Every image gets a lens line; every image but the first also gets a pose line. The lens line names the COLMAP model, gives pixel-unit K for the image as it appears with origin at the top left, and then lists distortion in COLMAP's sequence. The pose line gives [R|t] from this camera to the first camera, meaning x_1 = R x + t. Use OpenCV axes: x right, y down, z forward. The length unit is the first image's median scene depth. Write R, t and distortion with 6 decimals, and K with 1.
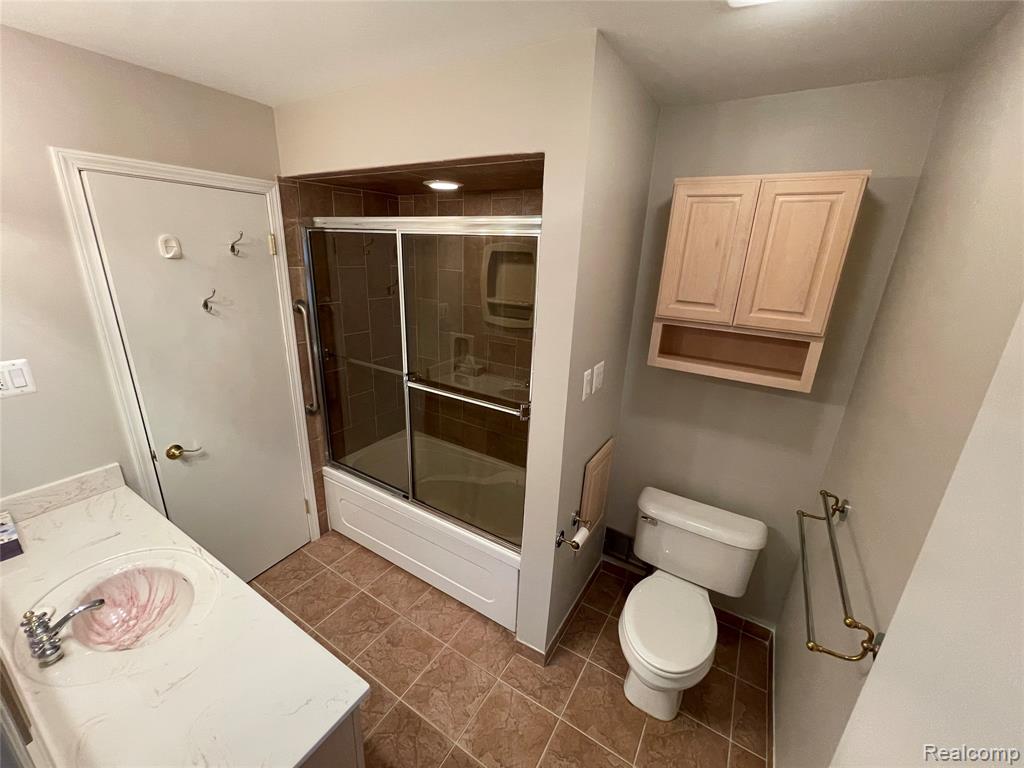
lens RADIAL K [[414.2, 0, 511.4], [0, 414.2, 383.3], [0, 0, 1]] dist [-0.000447, 0.000001]
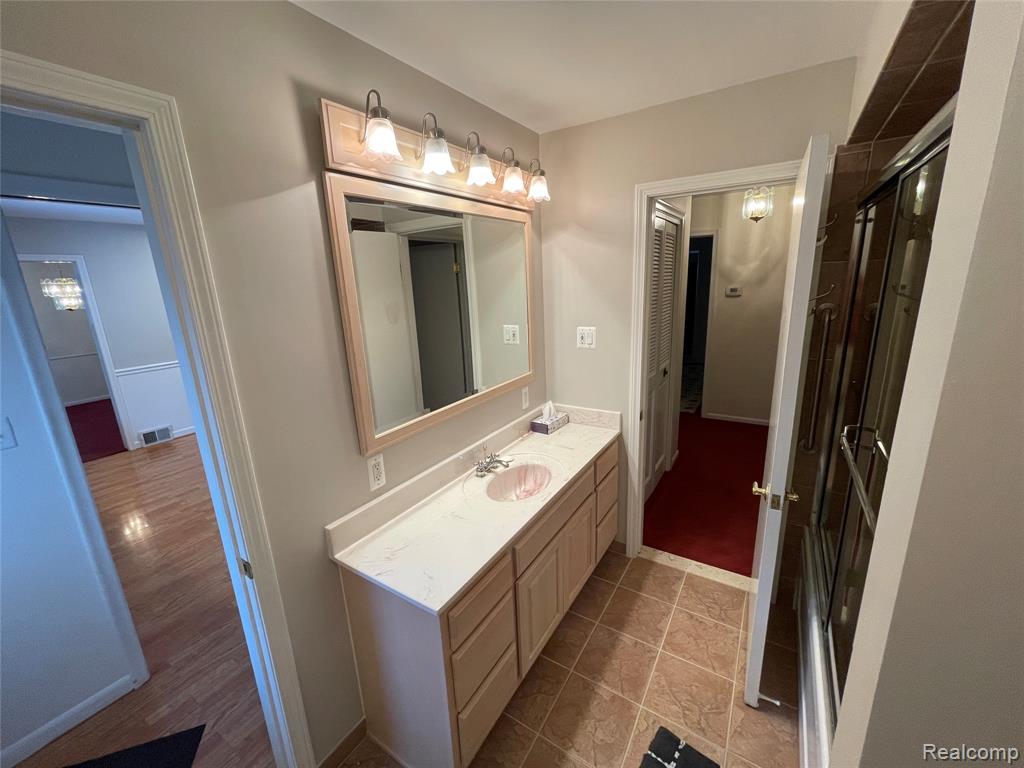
lens RADIAL K [[414.2, 0, 512.0], [0, 414.2, 383.5], [0, 0, 1]] dist [-0.000447, 0.000001]
pose [[-0.016477, 0.203511, -0.978934, 0.316567], [-0.269788, 0.941848, 0.200342, -0.064342], [0.962779, 0.267406, 0.039386, 0.497374]]
